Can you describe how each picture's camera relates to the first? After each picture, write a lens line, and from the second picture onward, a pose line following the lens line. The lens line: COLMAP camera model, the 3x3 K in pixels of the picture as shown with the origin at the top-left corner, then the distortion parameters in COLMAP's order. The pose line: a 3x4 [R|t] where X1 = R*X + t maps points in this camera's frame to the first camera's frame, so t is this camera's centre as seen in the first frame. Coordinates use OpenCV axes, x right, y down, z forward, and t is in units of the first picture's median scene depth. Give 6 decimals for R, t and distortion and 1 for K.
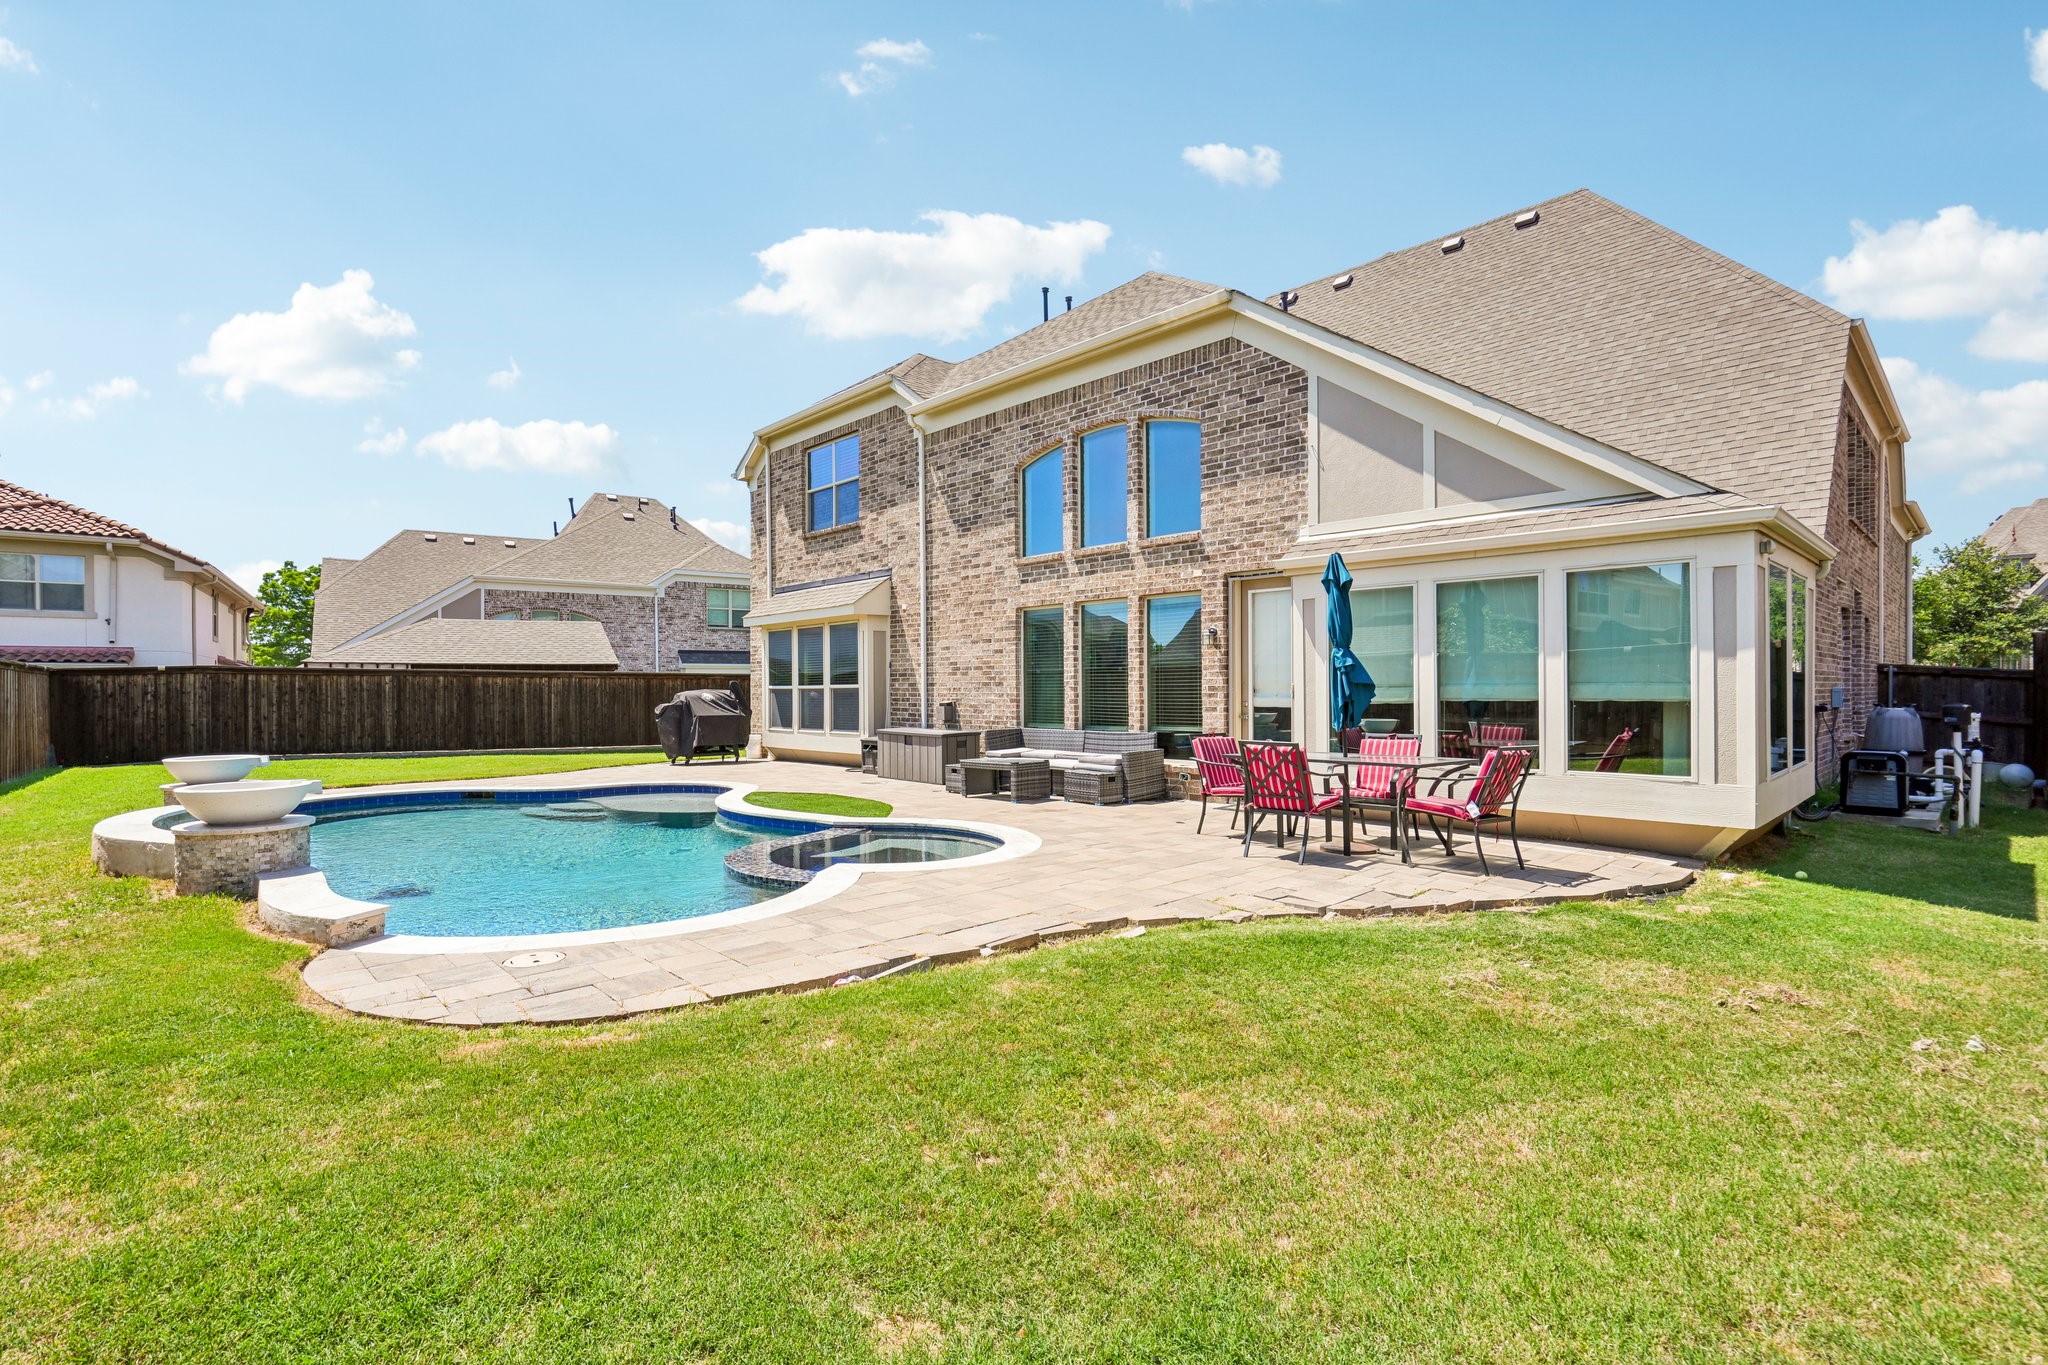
lens RADIAL K [[933.3, 0, 1105.4], [0, 933.3, 688.2], [0, 0, 1]] dist [-0.001116, 0.001607]
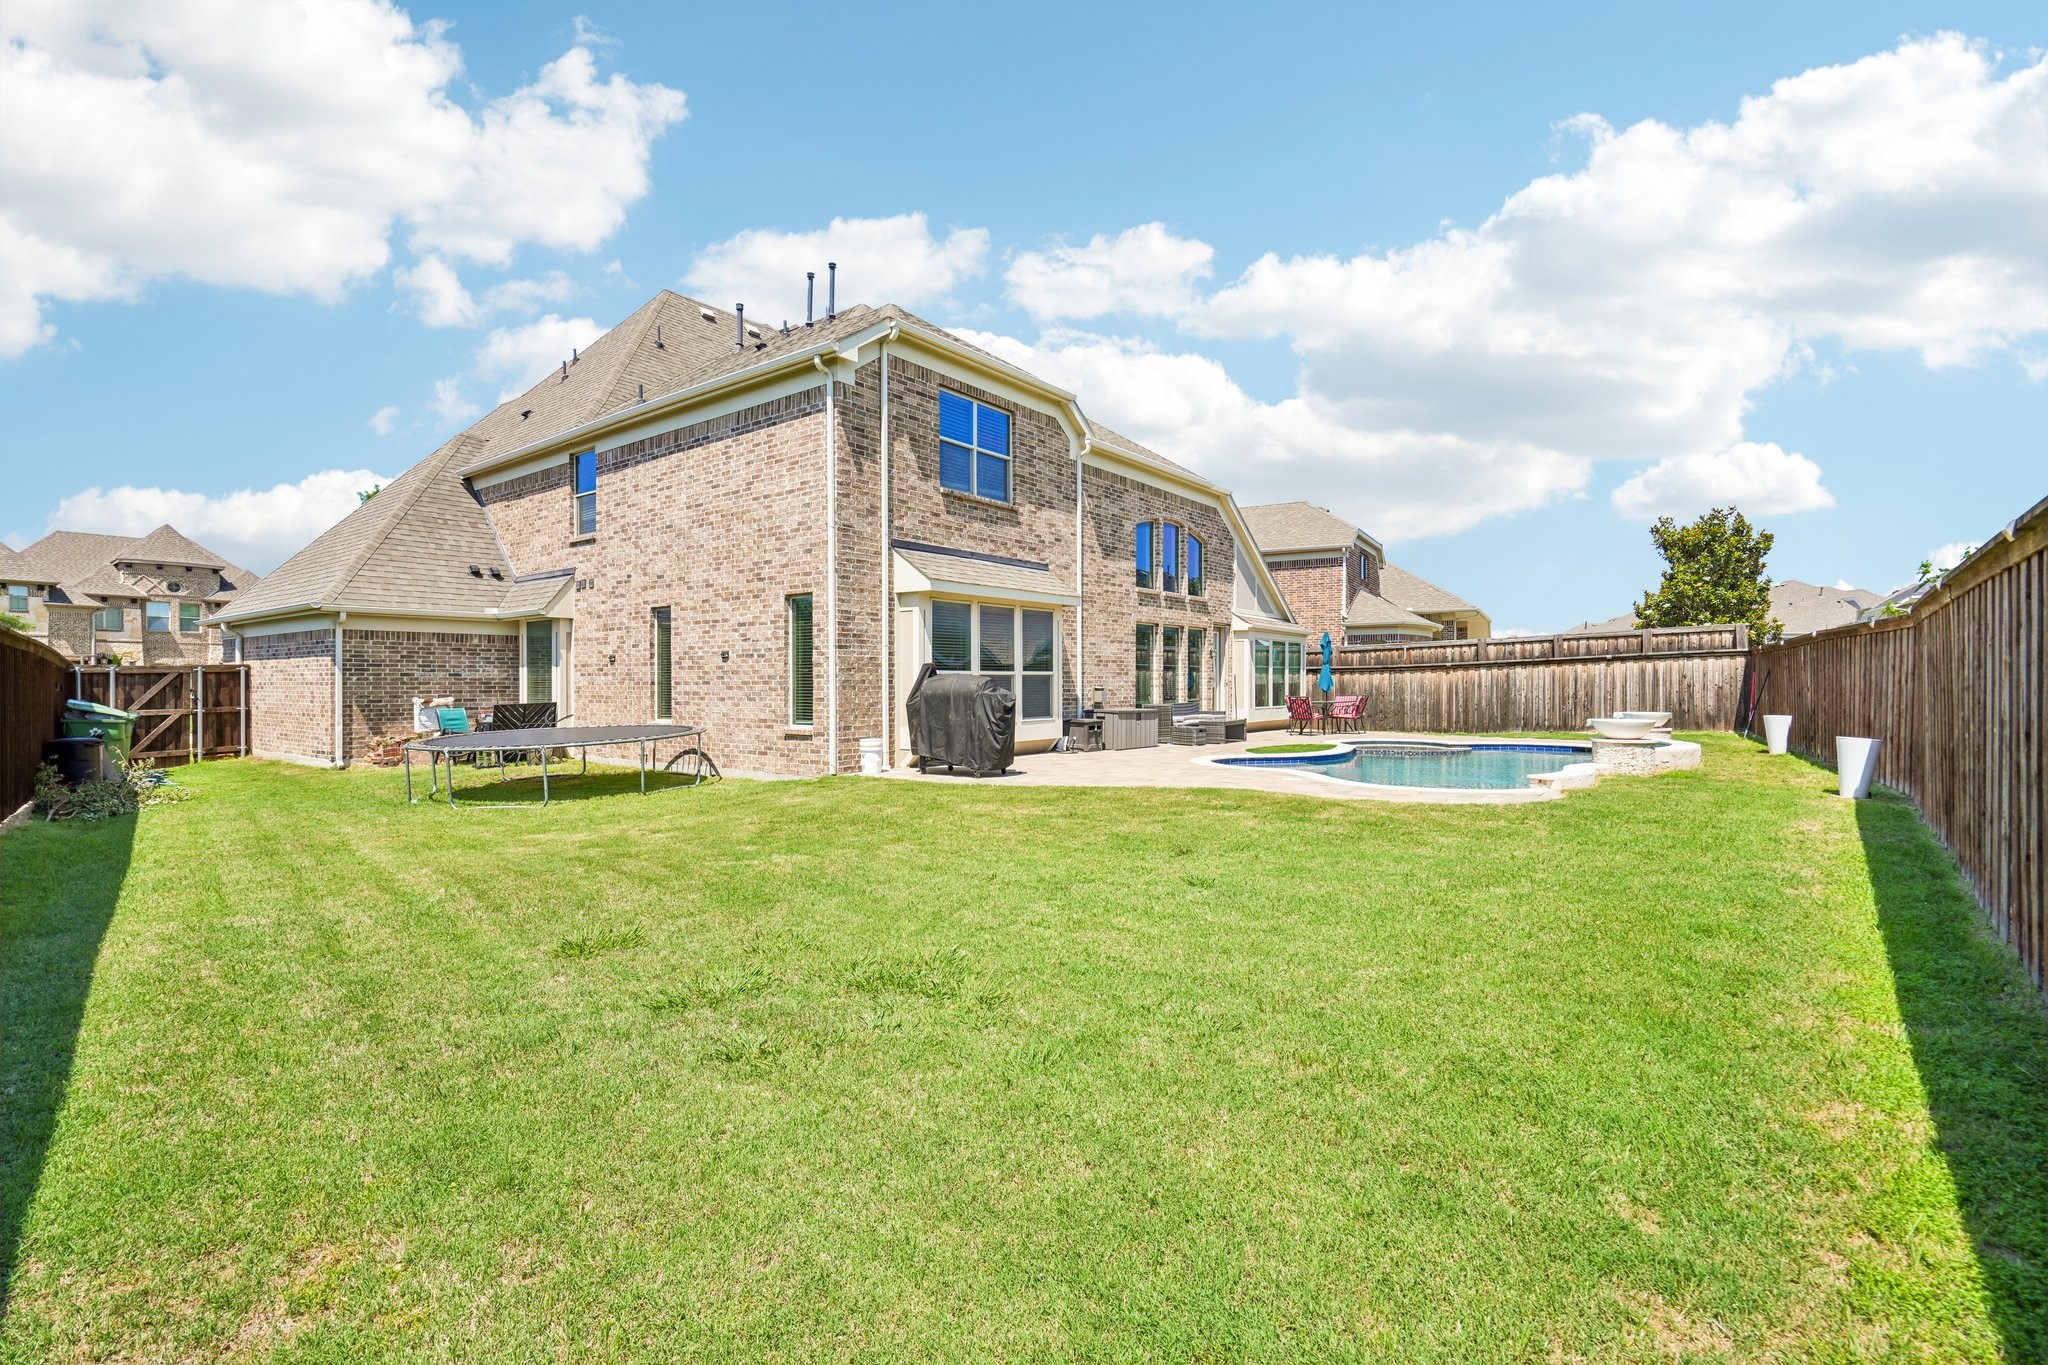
lens RADIAL K [[933.3, 0, 1023.0], [0, 933.3, 687.9], [0, 0, 1]] dist [-0.001116, 0.001607]
pose [[-0.115237, -0.001880, 0.993336, -1.507790], [0.000238, 0.999998, 0.001920, 0.014044], [-0.993338, 0.000458, -0.115237, 1.339164]]
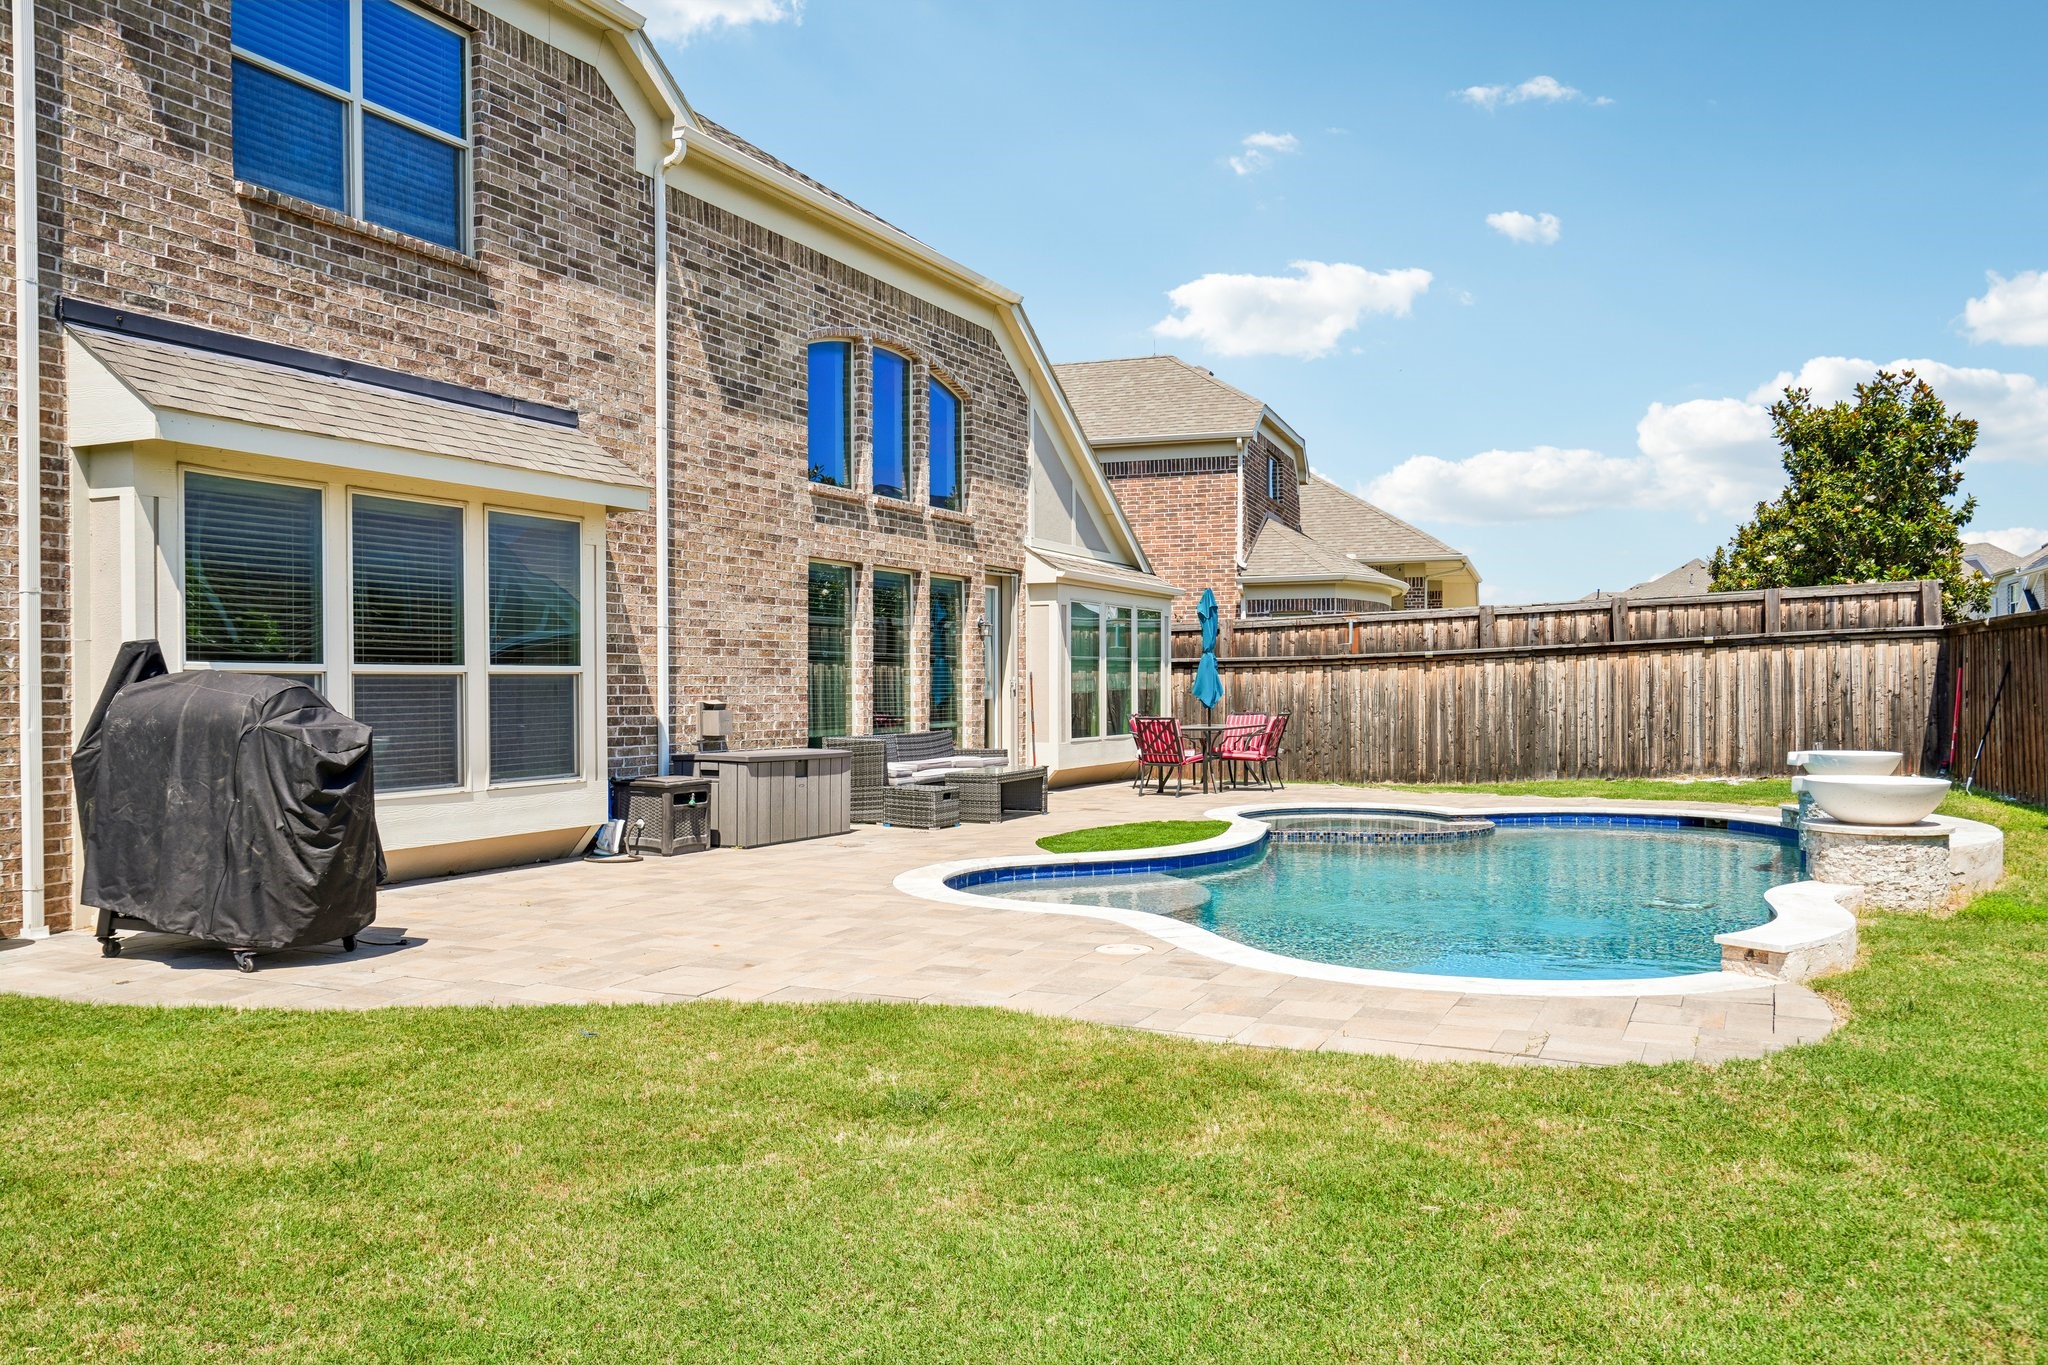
lens RADIAL K [[1551.1, 0, 1026.0], [0, 1551.1, 686.4], [0, 0, 1]] dist [0.013720, -0.006519]
pose [[-0.307437, 0.004172, 0.951559, -1.181774], [0.003142, 0.999989, -0.003369, 0.009851], [-0.951563, 0.001954, -0.307447, 1.189850]]
